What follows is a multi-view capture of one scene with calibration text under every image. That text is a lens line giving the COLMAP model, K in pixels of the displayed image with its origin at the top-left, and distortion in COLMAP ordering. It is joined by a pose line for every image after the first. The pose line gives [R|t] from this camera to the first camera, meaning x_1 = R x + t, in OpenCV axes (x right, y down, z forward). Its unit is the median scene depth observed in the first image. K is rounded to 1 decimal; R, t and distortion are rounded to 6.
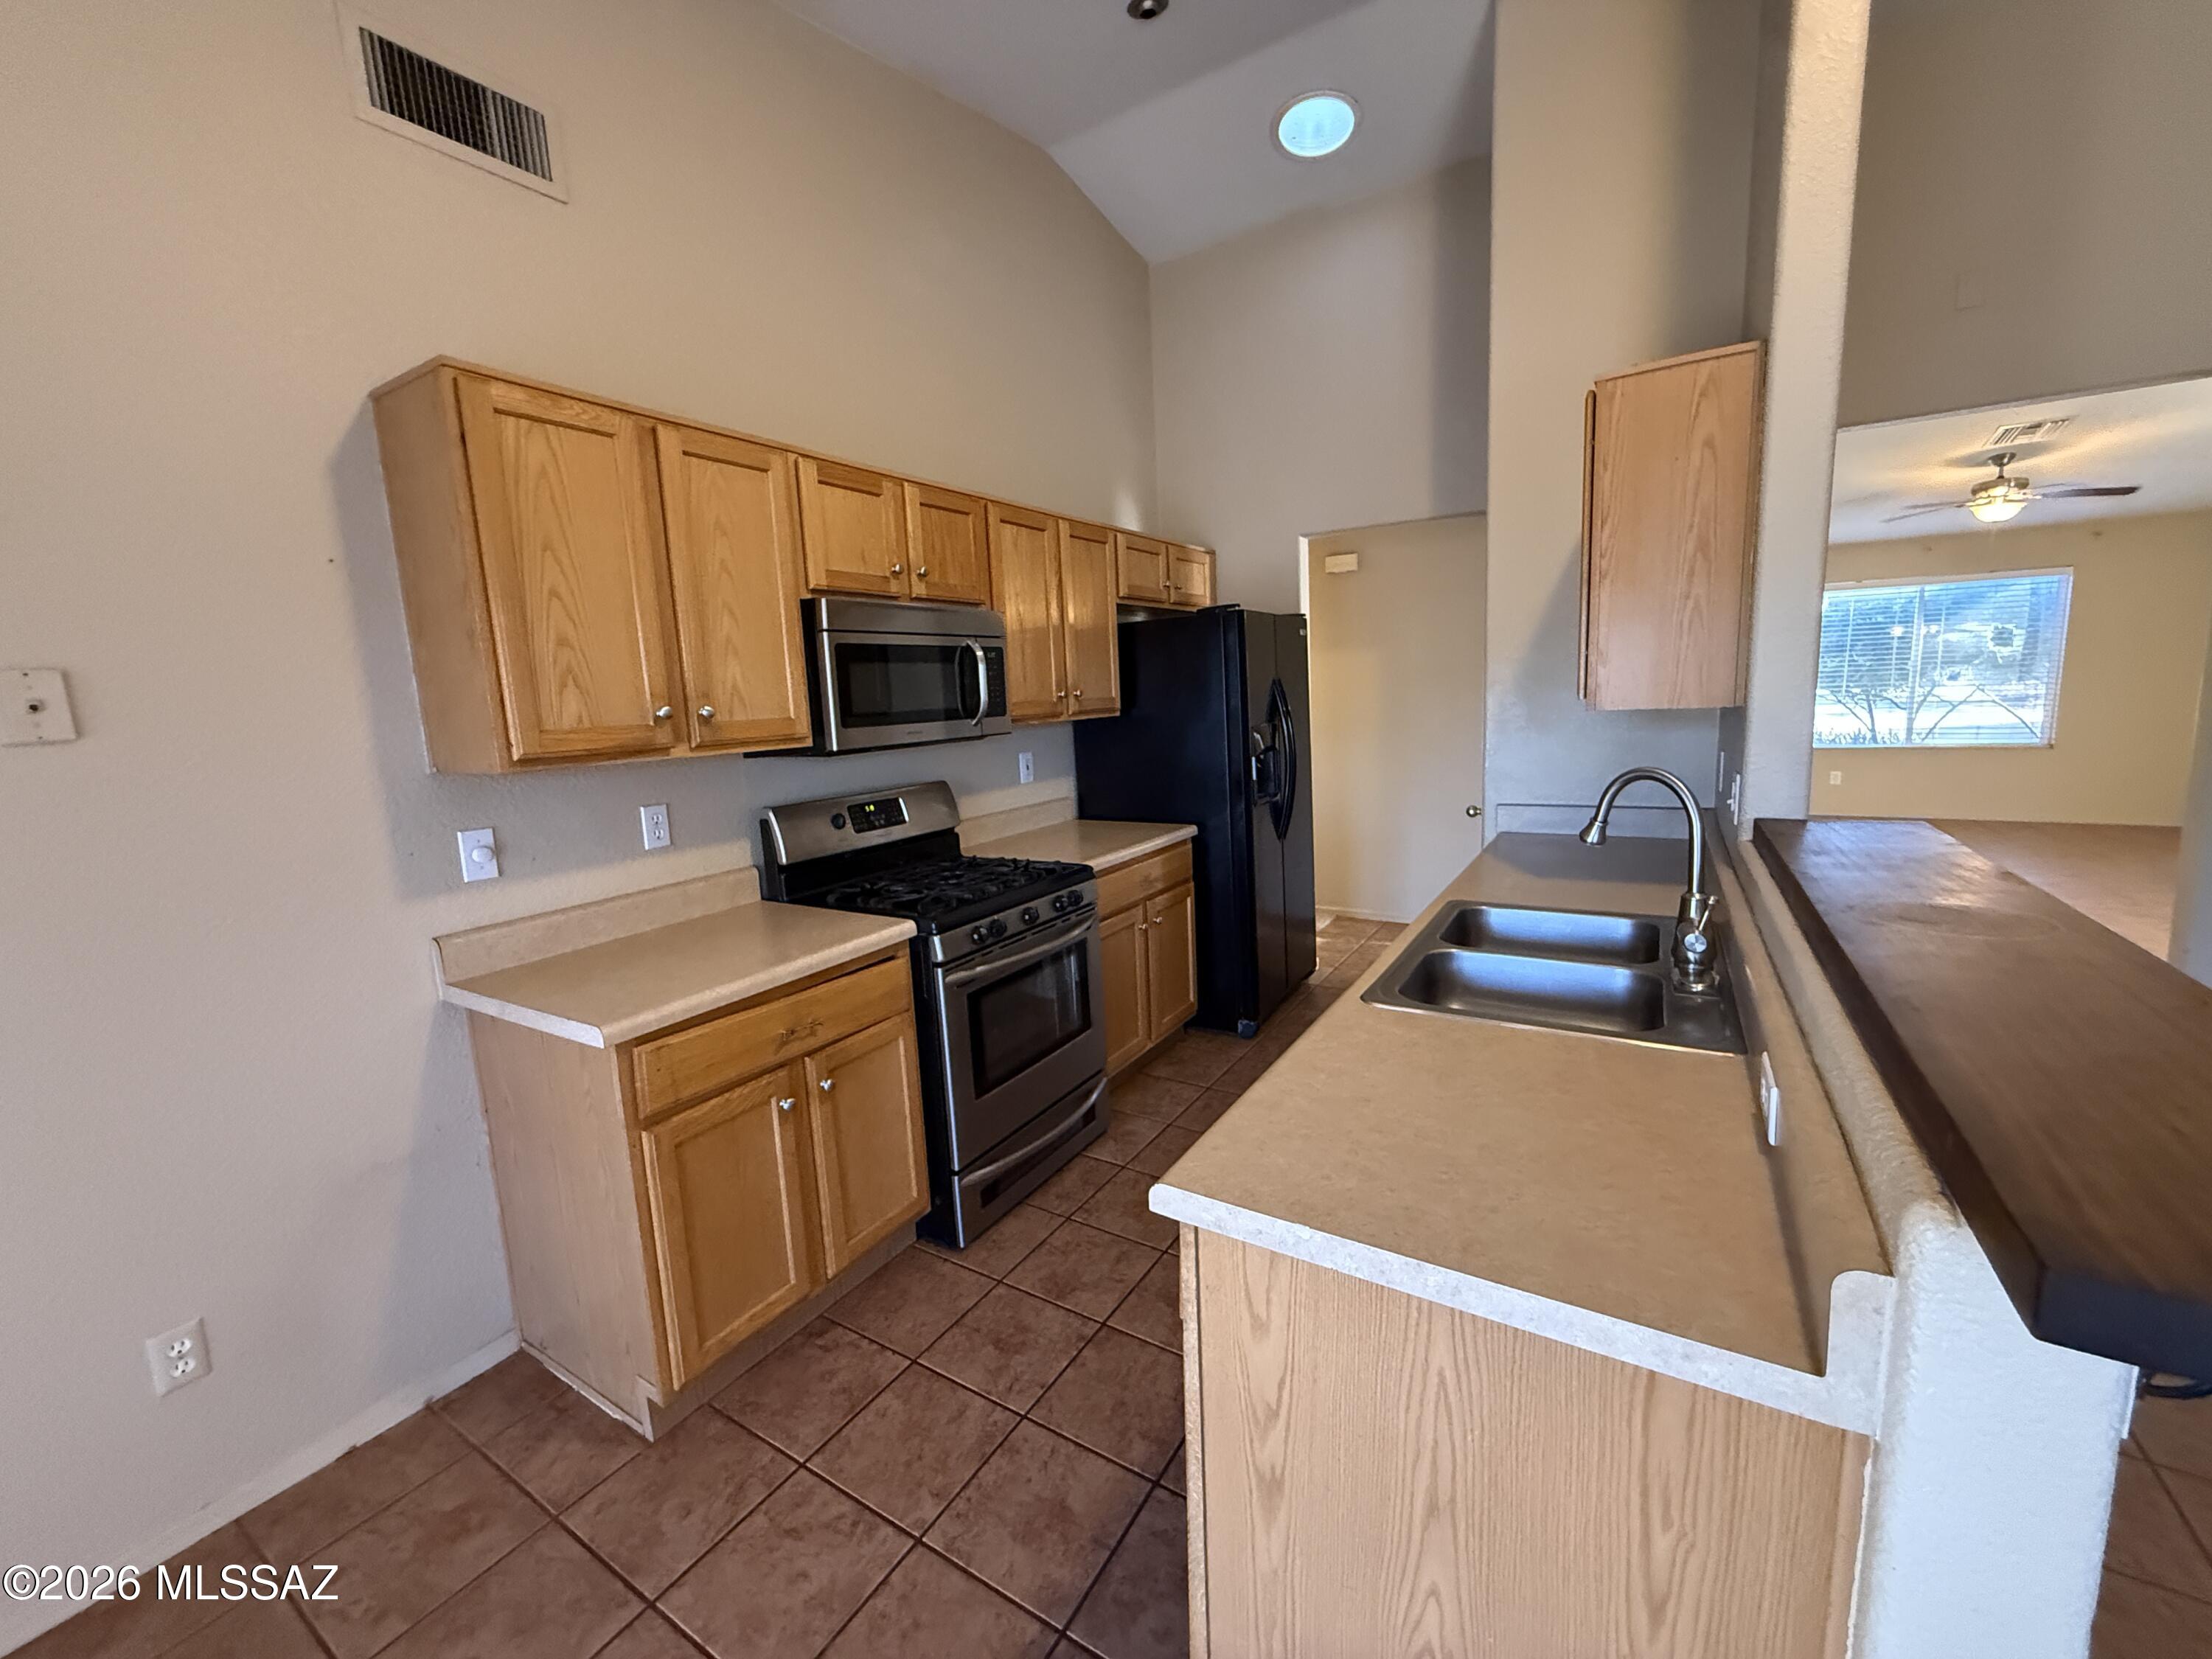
lens RADIAL K [[890.2, 0, 1106.0], [0, 890.2, 829.5], [0, 0, 1]] dist [-0.000717, 0.000317]
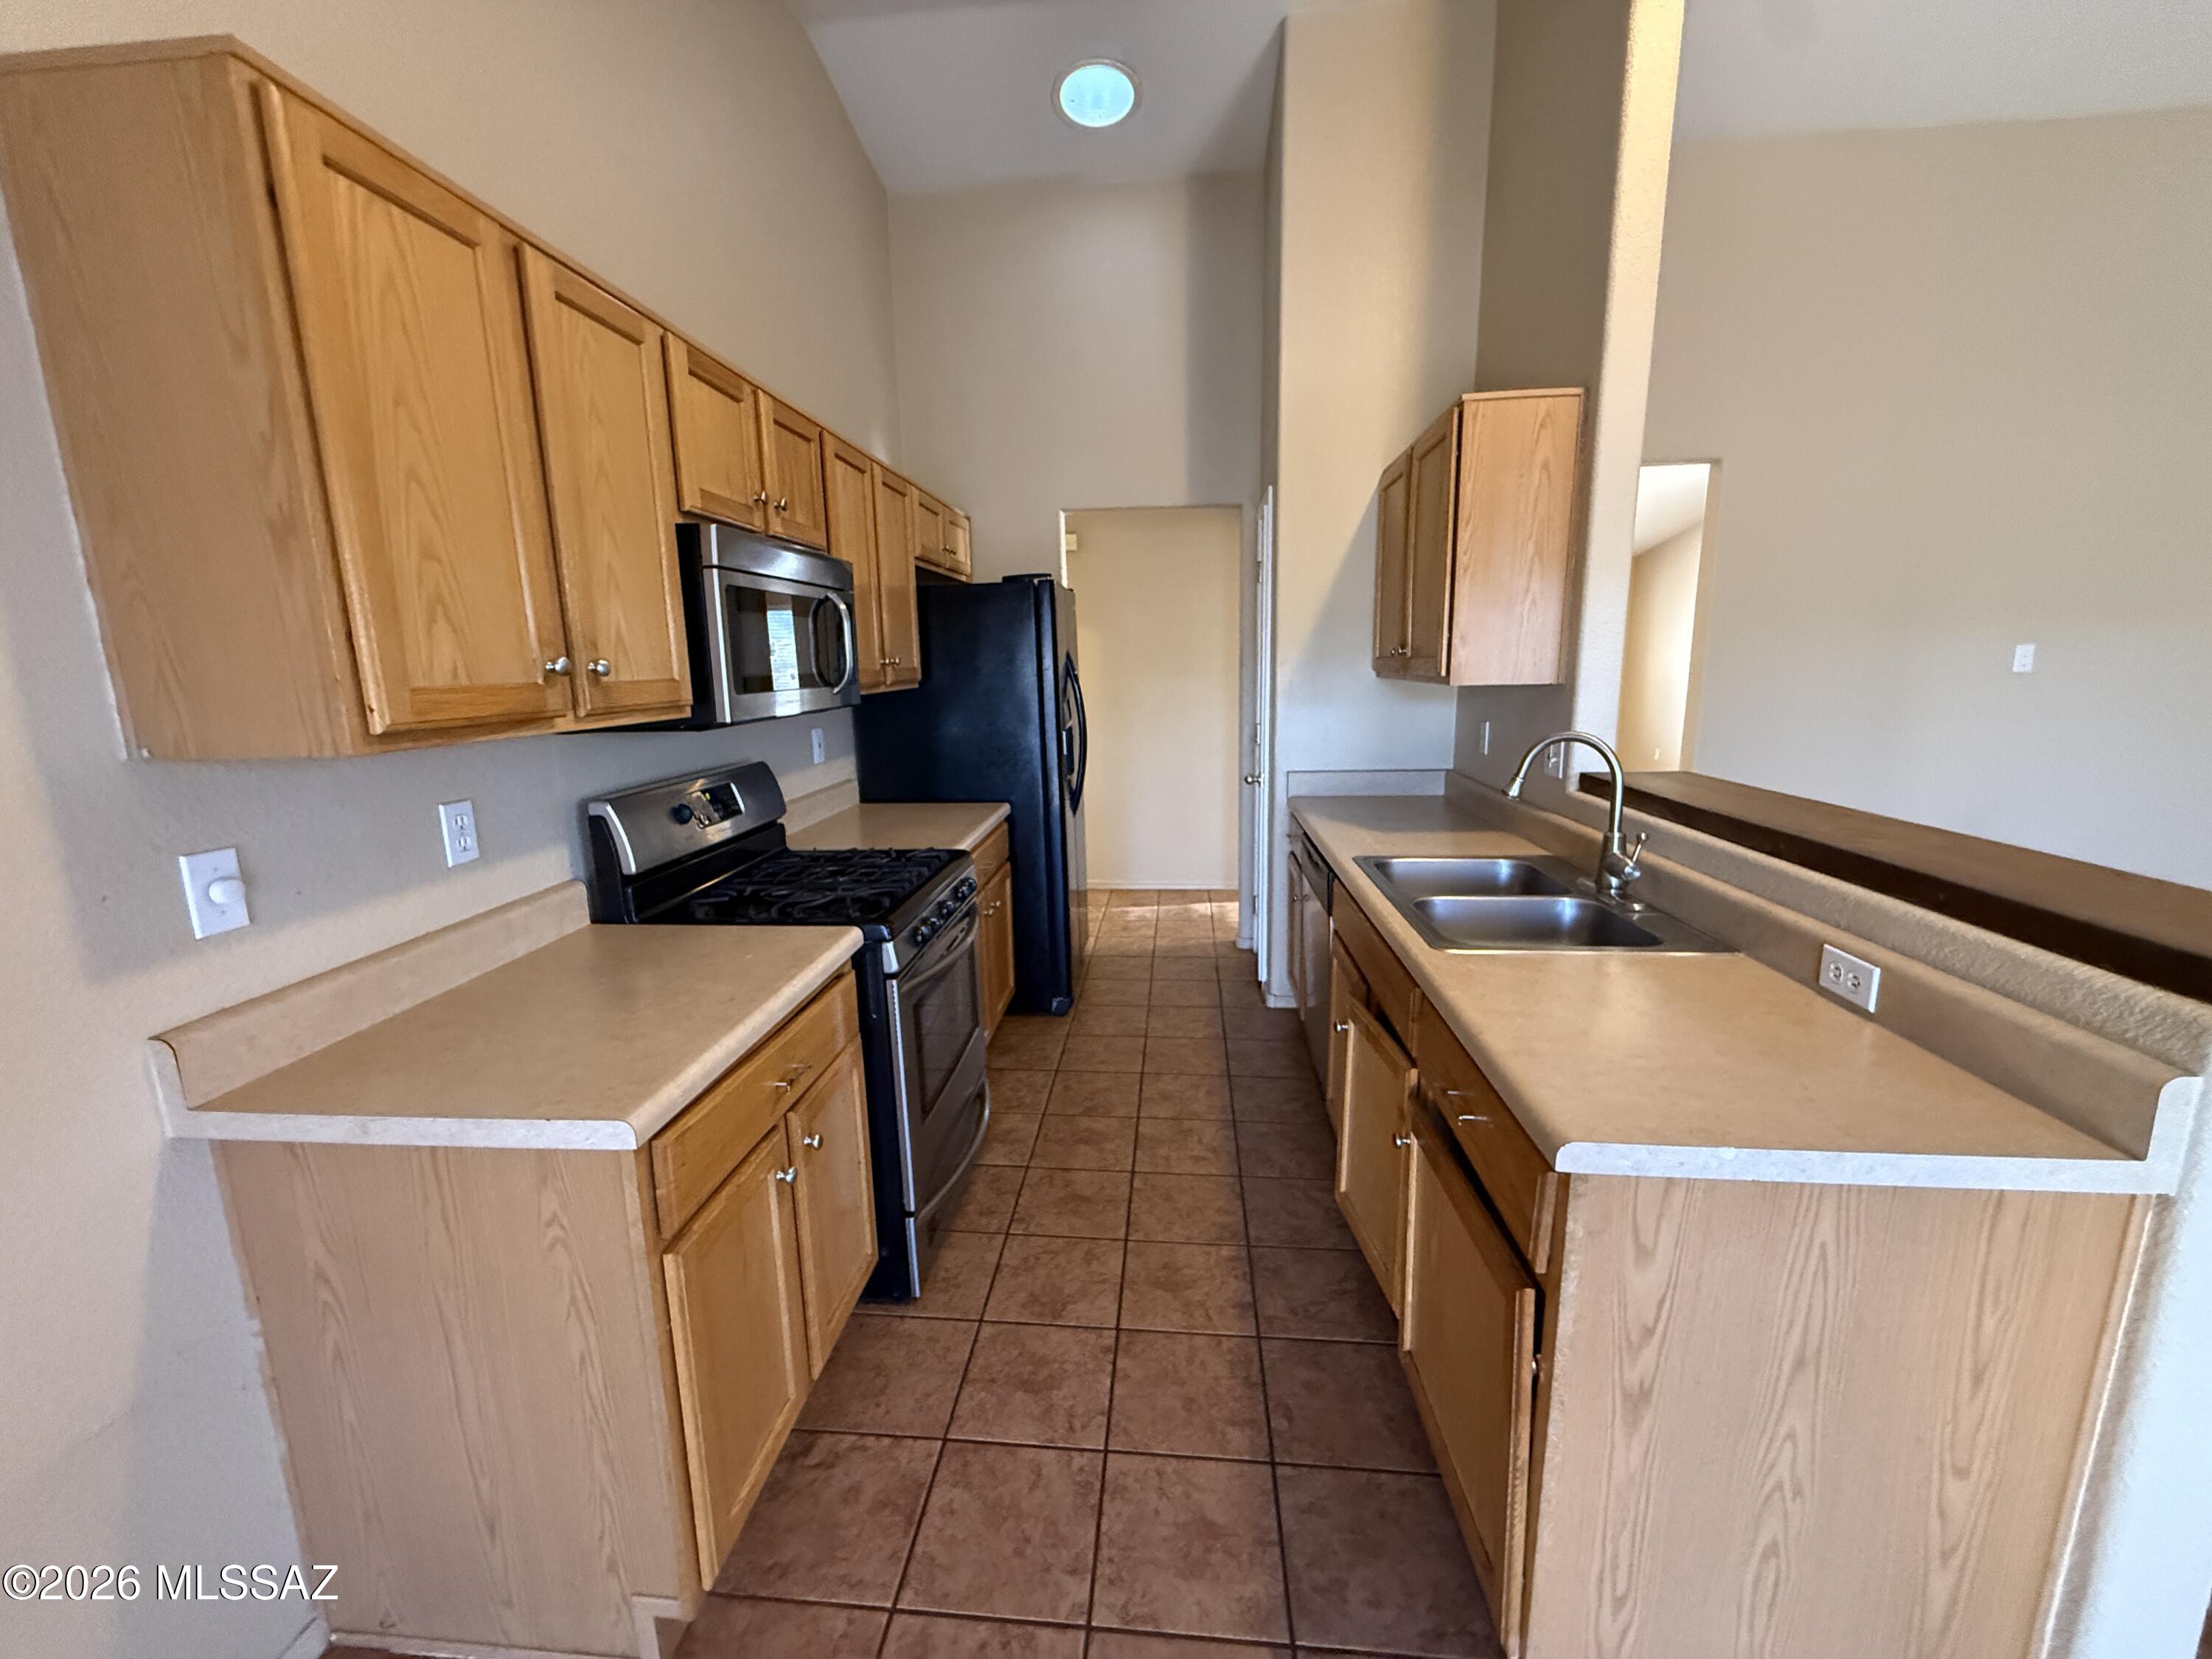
lens RADIAL K [[885.8, 0, 1106.0], [0, 885.8, 829.5], [0, 0, 1]] dist [-0.000399, -0.000619]
pose [[0.891567, -0.057749, 0.449193, -0.423601], [0.047948, 0.998299, 0.033176, -0.005326], [-0.450344, -0.008040, 0.892819, 0.178914]]
